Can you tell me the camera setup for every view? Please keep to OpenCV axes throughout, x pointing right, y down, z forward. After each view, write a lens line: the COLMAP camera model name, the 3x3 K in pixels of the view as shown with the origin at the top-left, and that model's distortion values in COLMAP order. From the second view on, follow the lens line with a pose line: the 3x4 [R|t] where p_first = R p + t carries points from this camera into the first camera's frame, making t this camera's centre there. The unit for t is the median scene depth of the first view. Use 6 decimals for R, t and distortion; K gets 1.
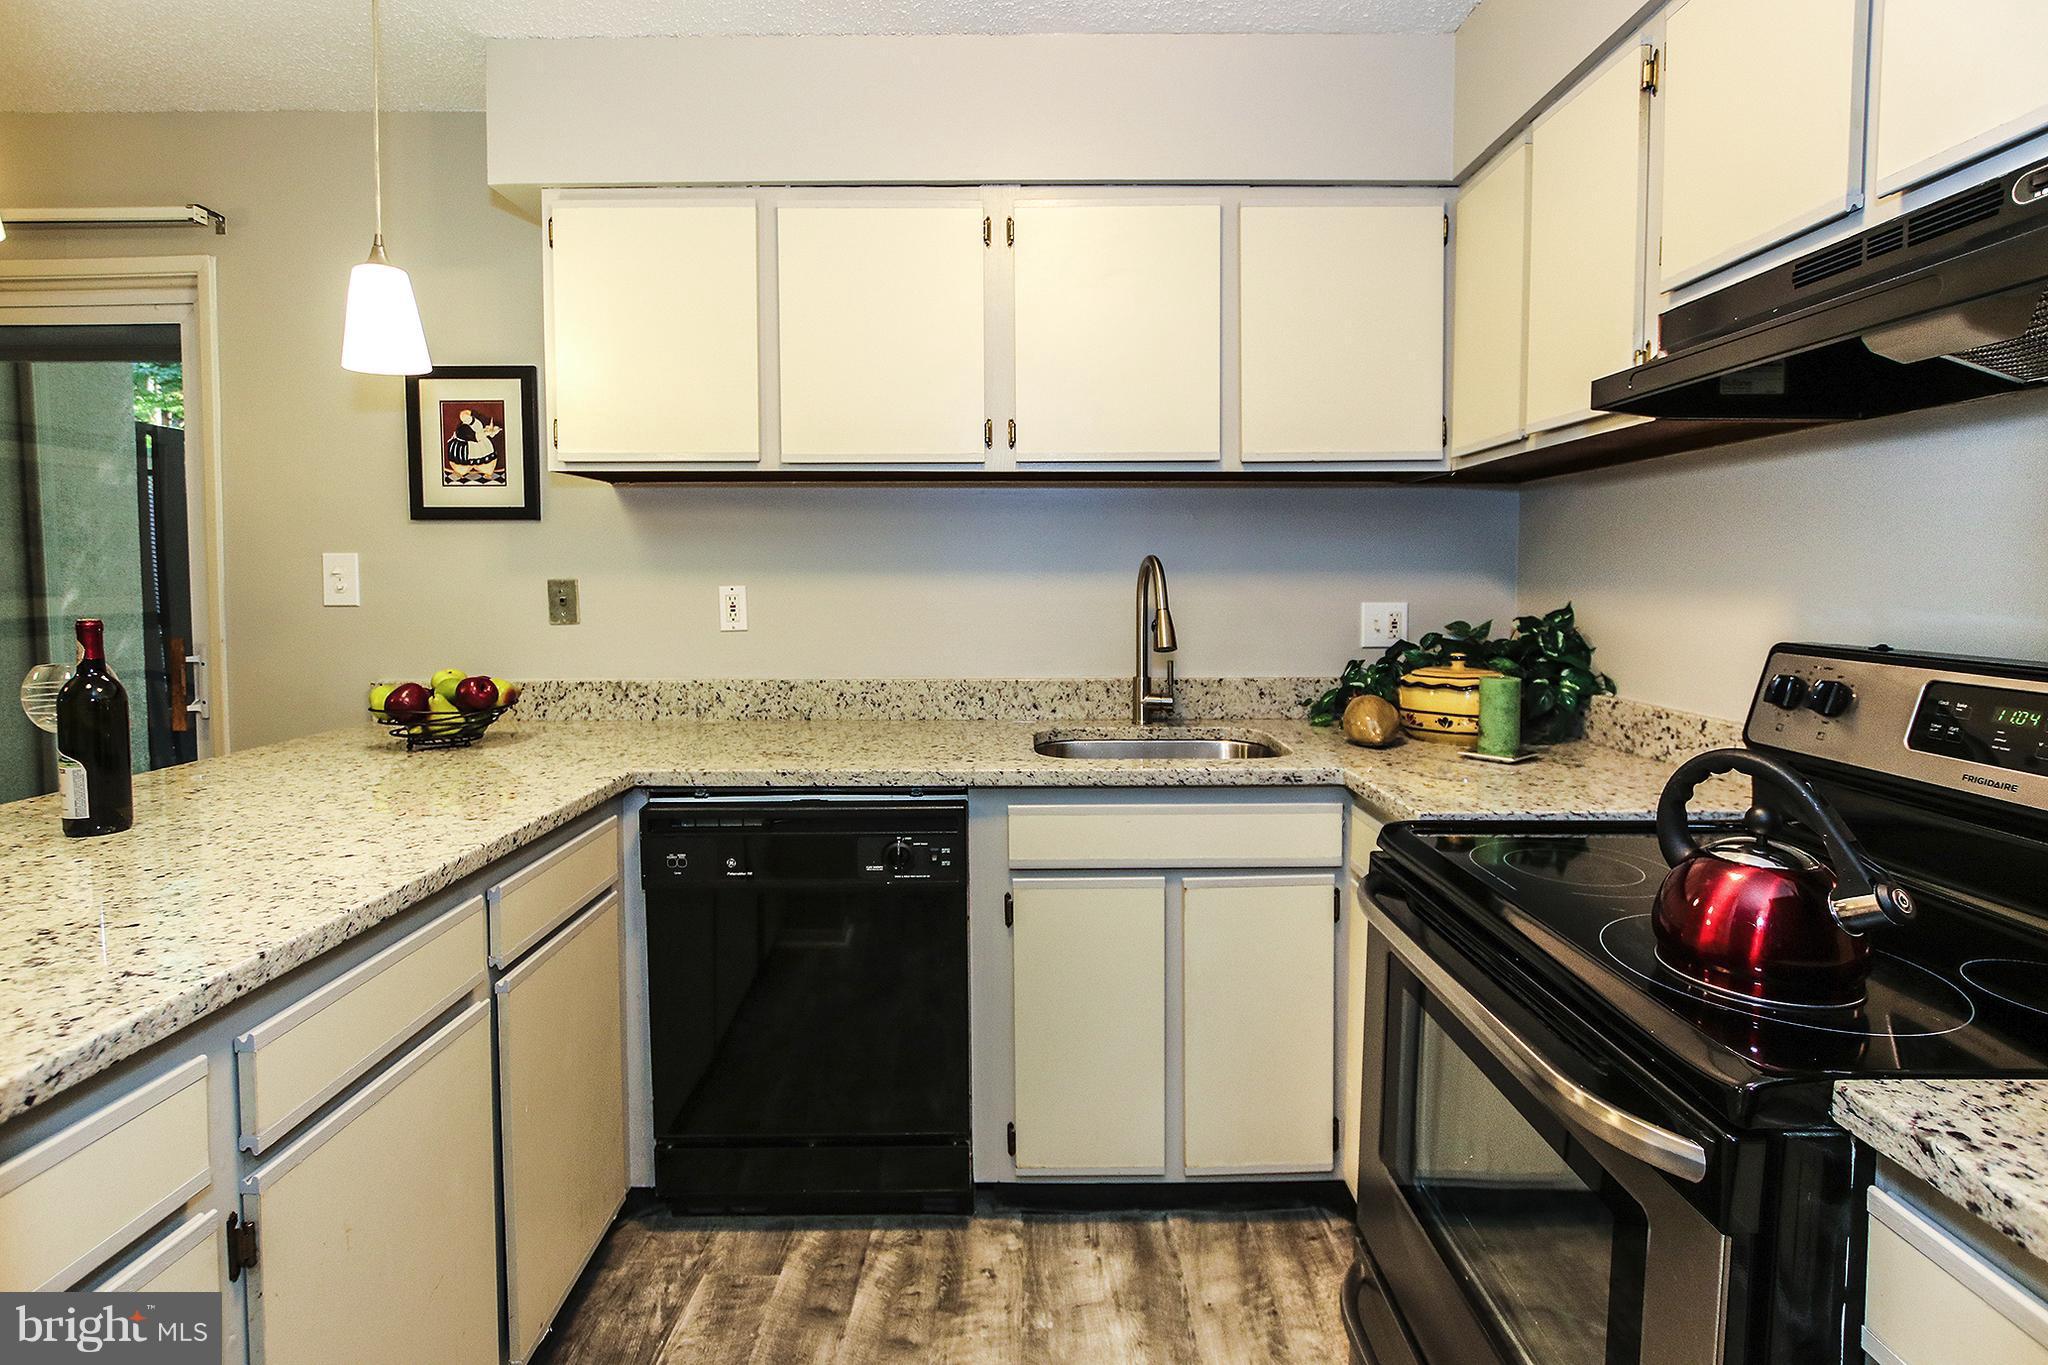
lens RADIAL K [[981.2, 0, 1020.7], [0, 981.2, 615.9], [0, 0, 1]] dist [-0.002574, -0.000032]
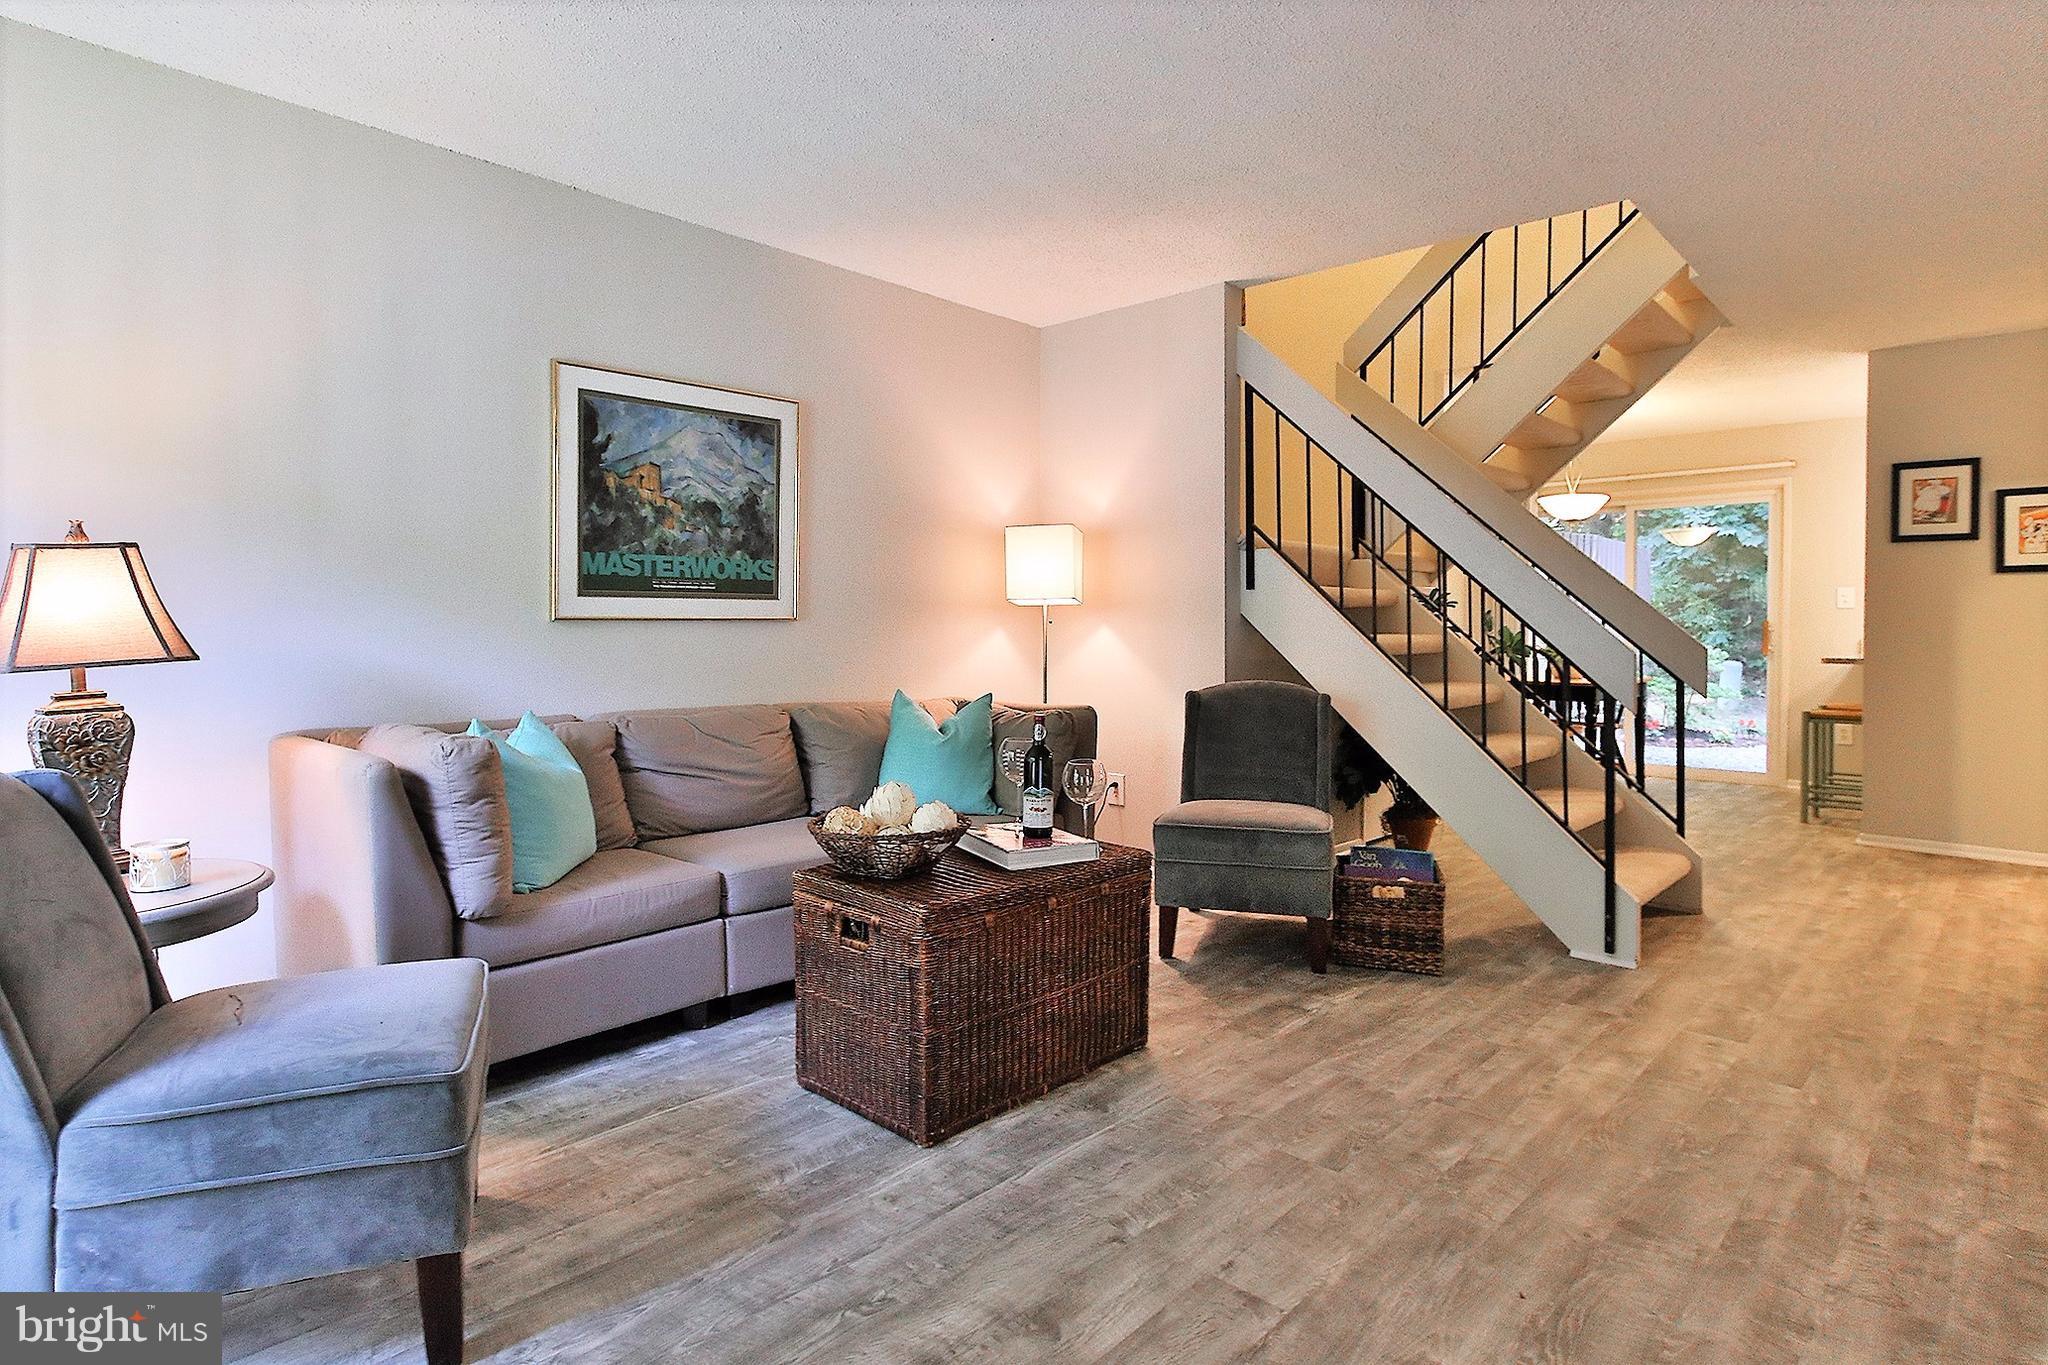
lens RADIAL K [[1071.6, 0, 1023.1], [0, 1071.6, 648.7], [0, 0, 1]] dist [-0.004331, 0.000540]
pose [[0.735067, 0.019692, -0.677708, -0.386212], [-0.036655, 0.999270, -0.010721, 0.206737], [0.677003, 0.032722, 0.735253, -2.529023]]
